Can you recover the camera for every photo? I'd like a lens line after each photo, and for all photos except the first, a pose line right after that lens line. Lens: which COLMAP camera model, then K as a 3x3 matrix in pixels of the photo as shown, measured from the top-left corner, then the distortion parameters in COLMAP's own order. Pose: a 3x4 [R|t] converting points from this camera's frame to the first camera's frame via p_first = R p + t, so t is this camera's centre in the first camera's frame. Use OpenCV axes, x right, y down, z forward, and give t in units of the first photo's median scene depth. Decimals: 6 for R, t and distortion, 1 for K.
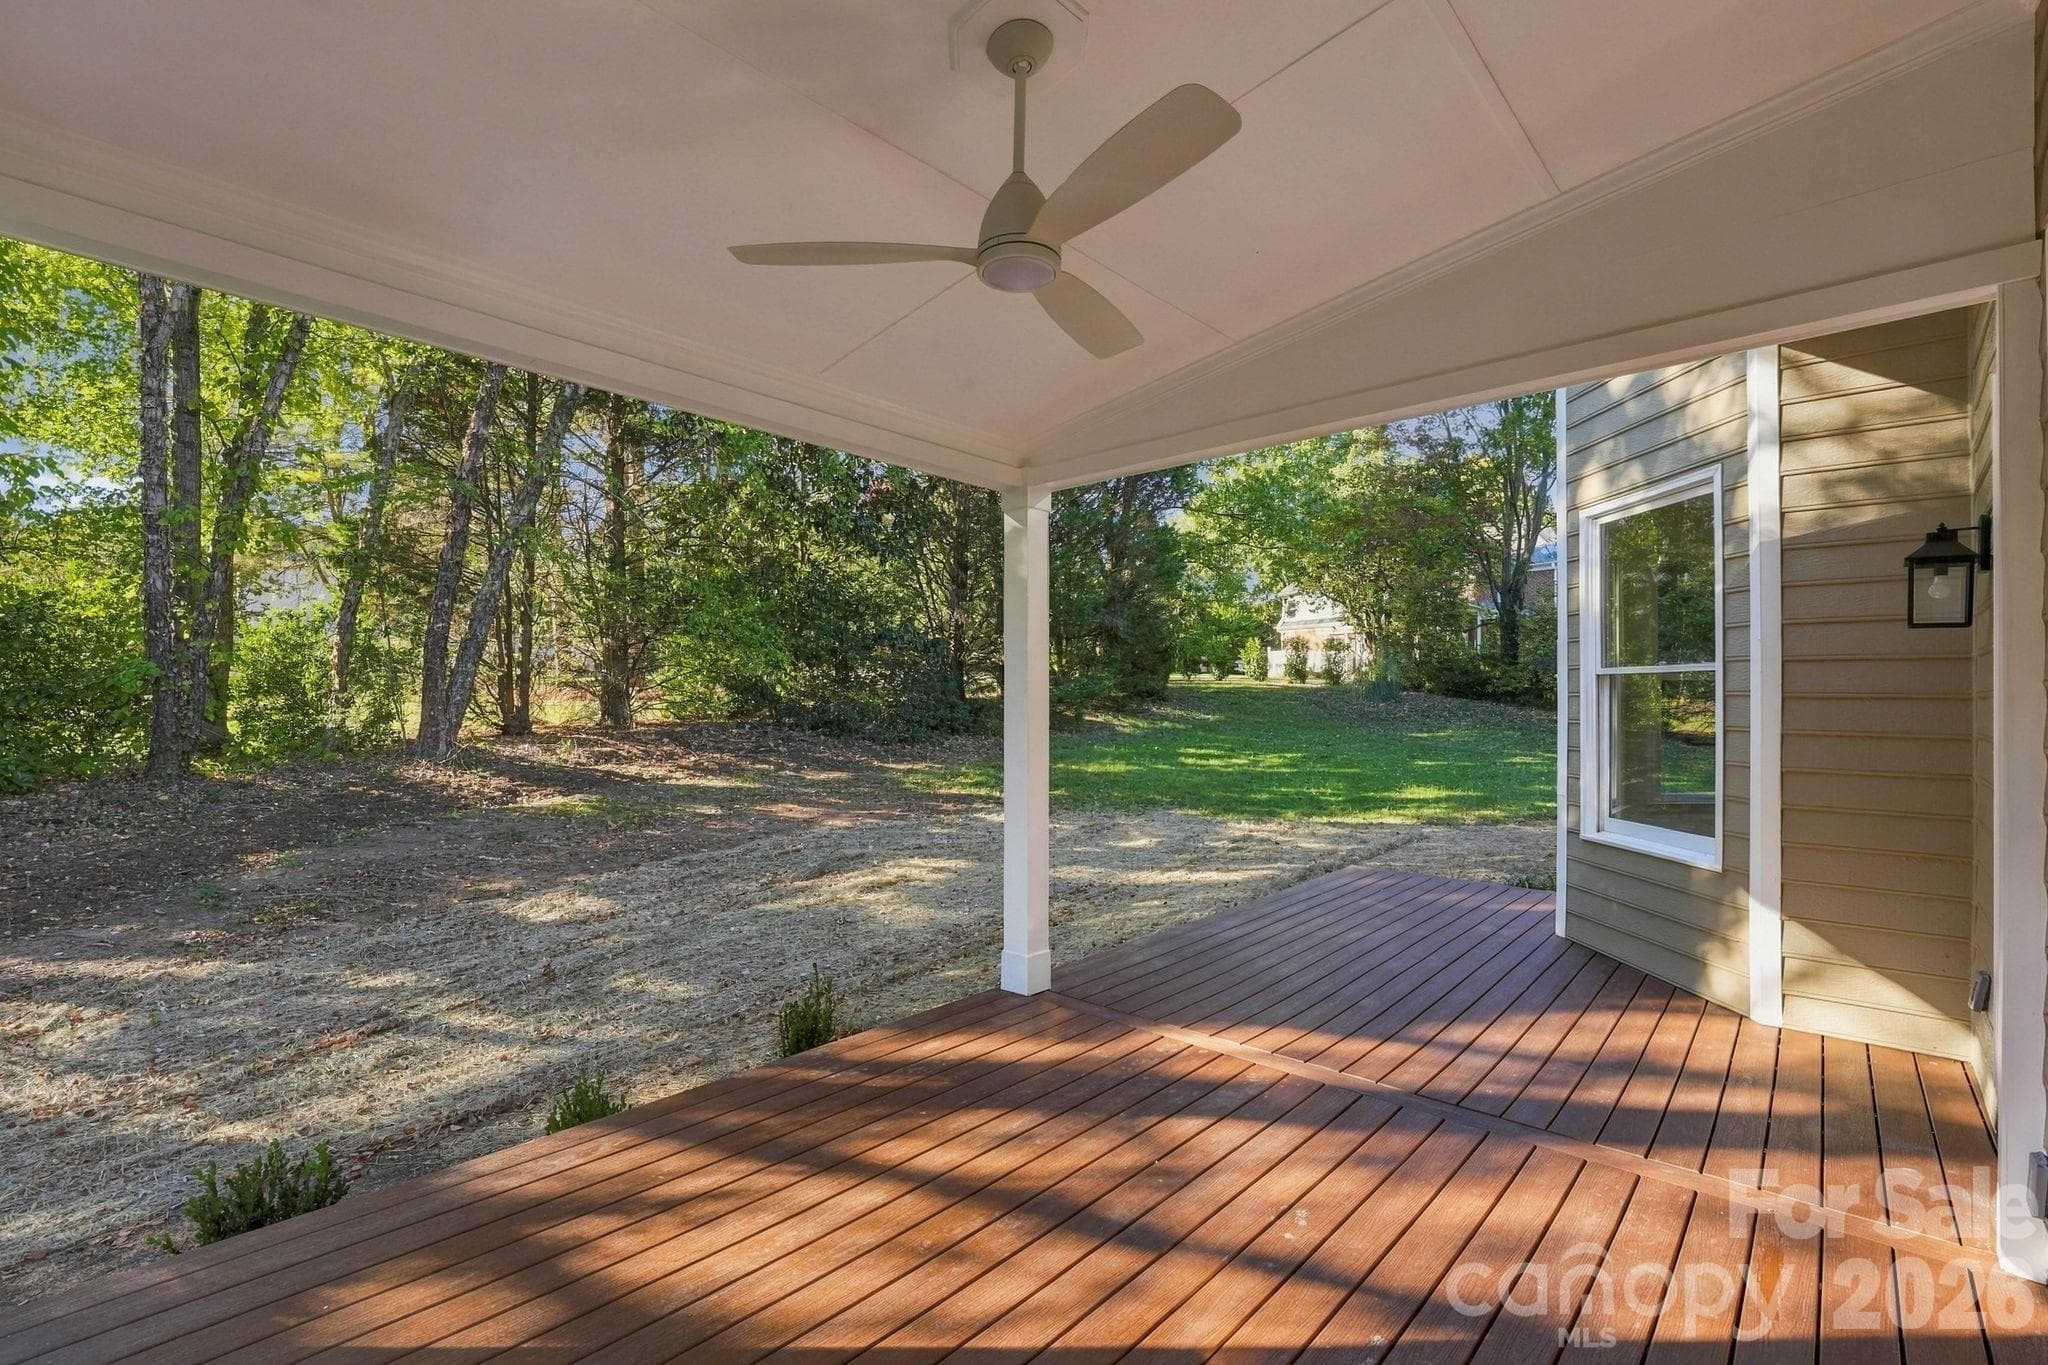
lens RADIAL K [[882.1, 0, 1020.6], [0, 882.1, 691.4], [0, 0, 1]] dist [0.000700, 0.000113]
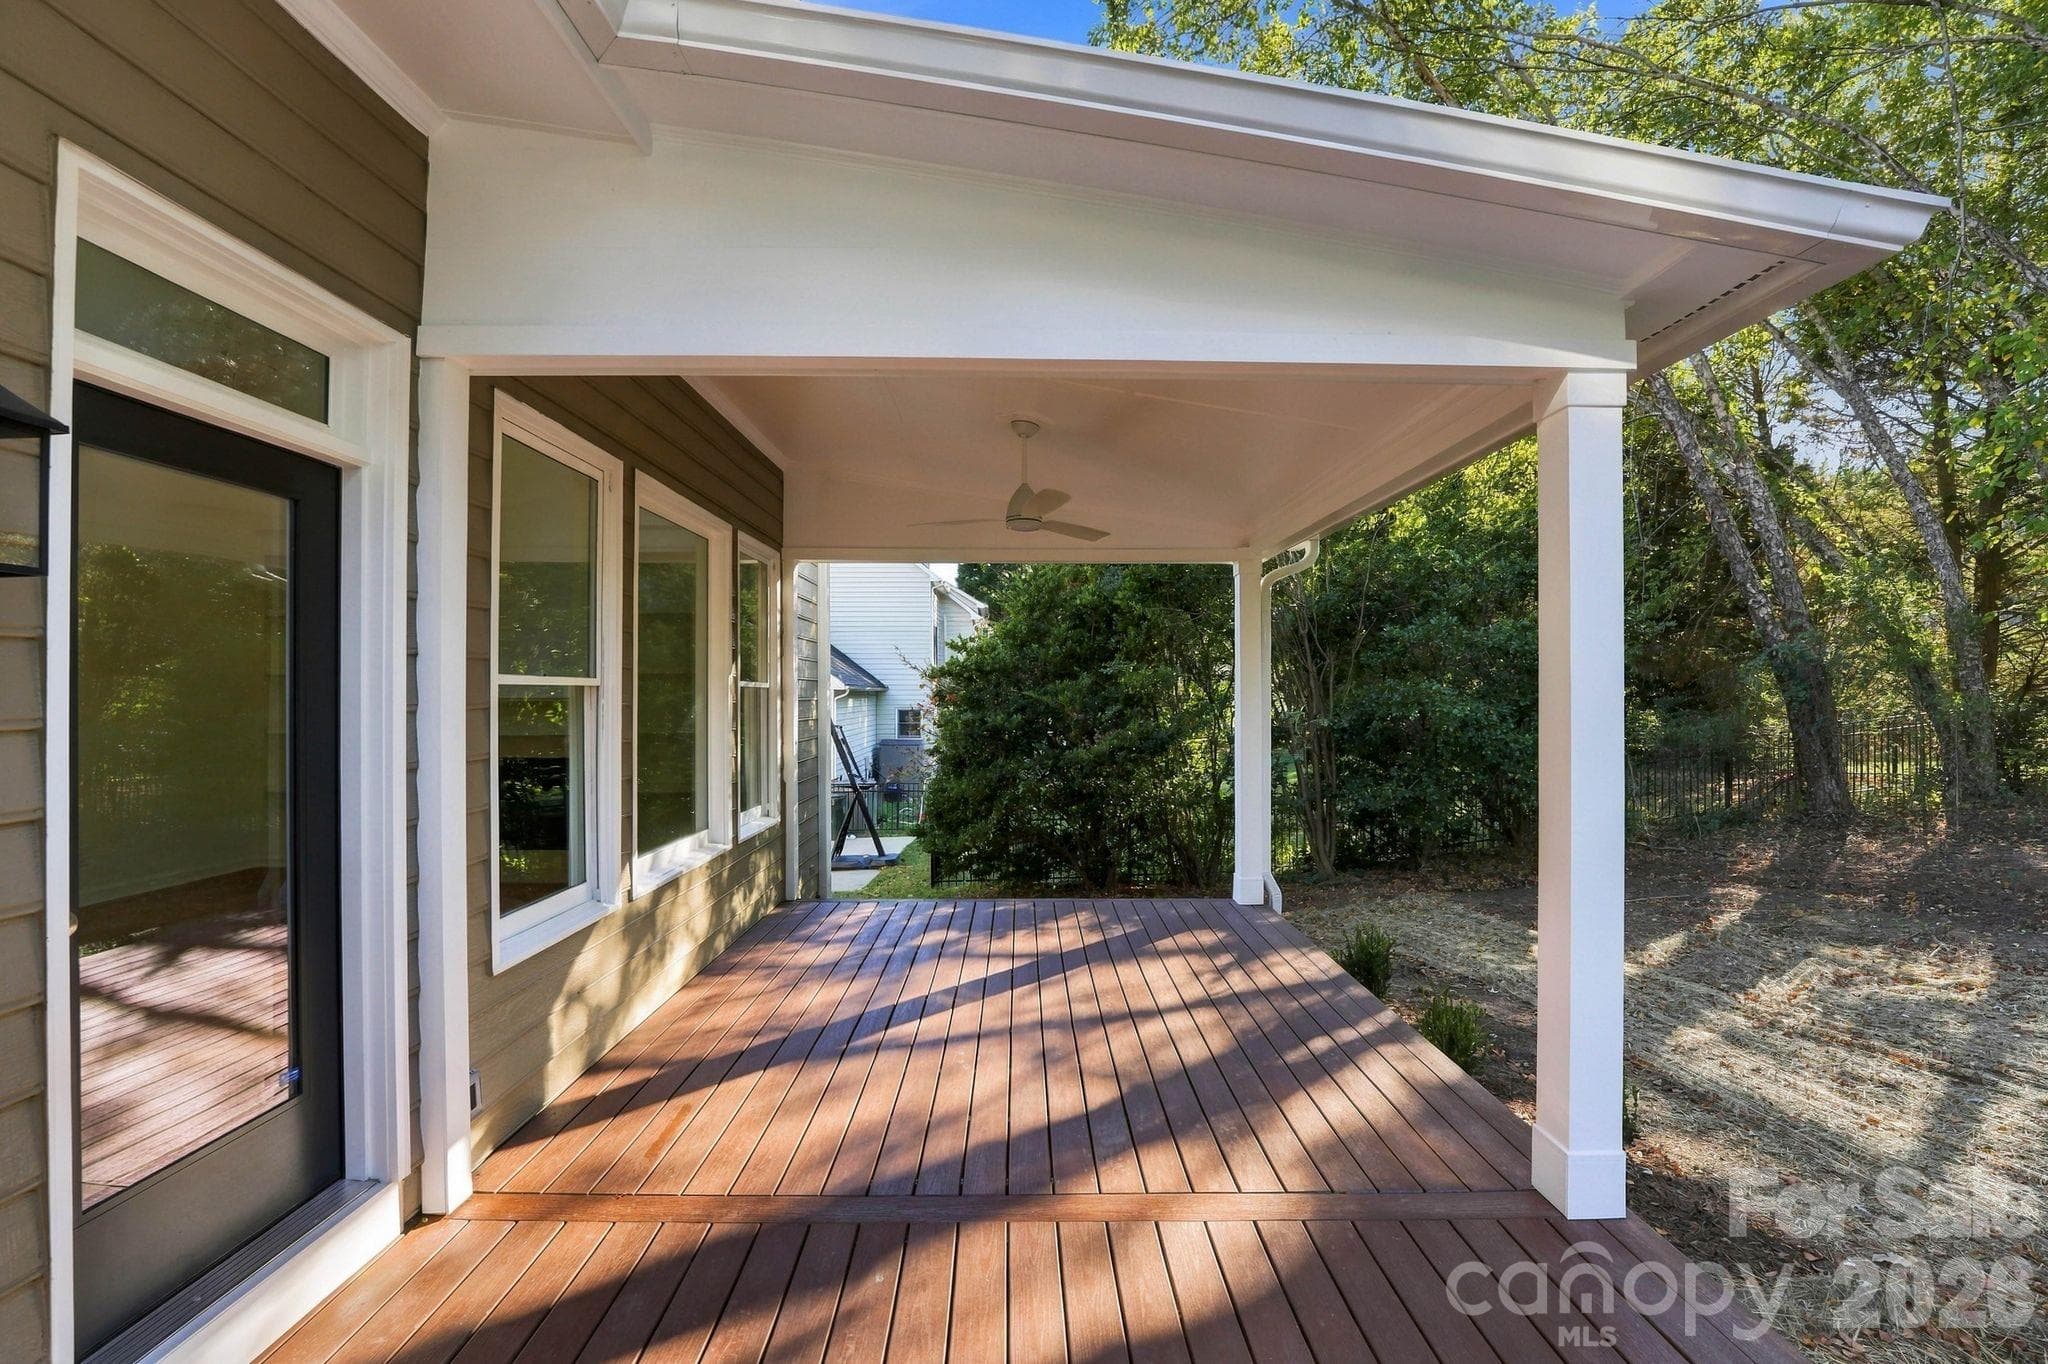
lens RADIAL K [[882.1, 0, 1020.6], [0, 882.1, 690.9], [0, 0, 1]] dist [0.000700, 0.000113]
pose [[-0.726311, -0.004065, -0.687355, 1.032115], [0.003795, 0.999944, -0.009924, -0.007178], [0.687356, -0.009817, -0.726254, 1.751257]]
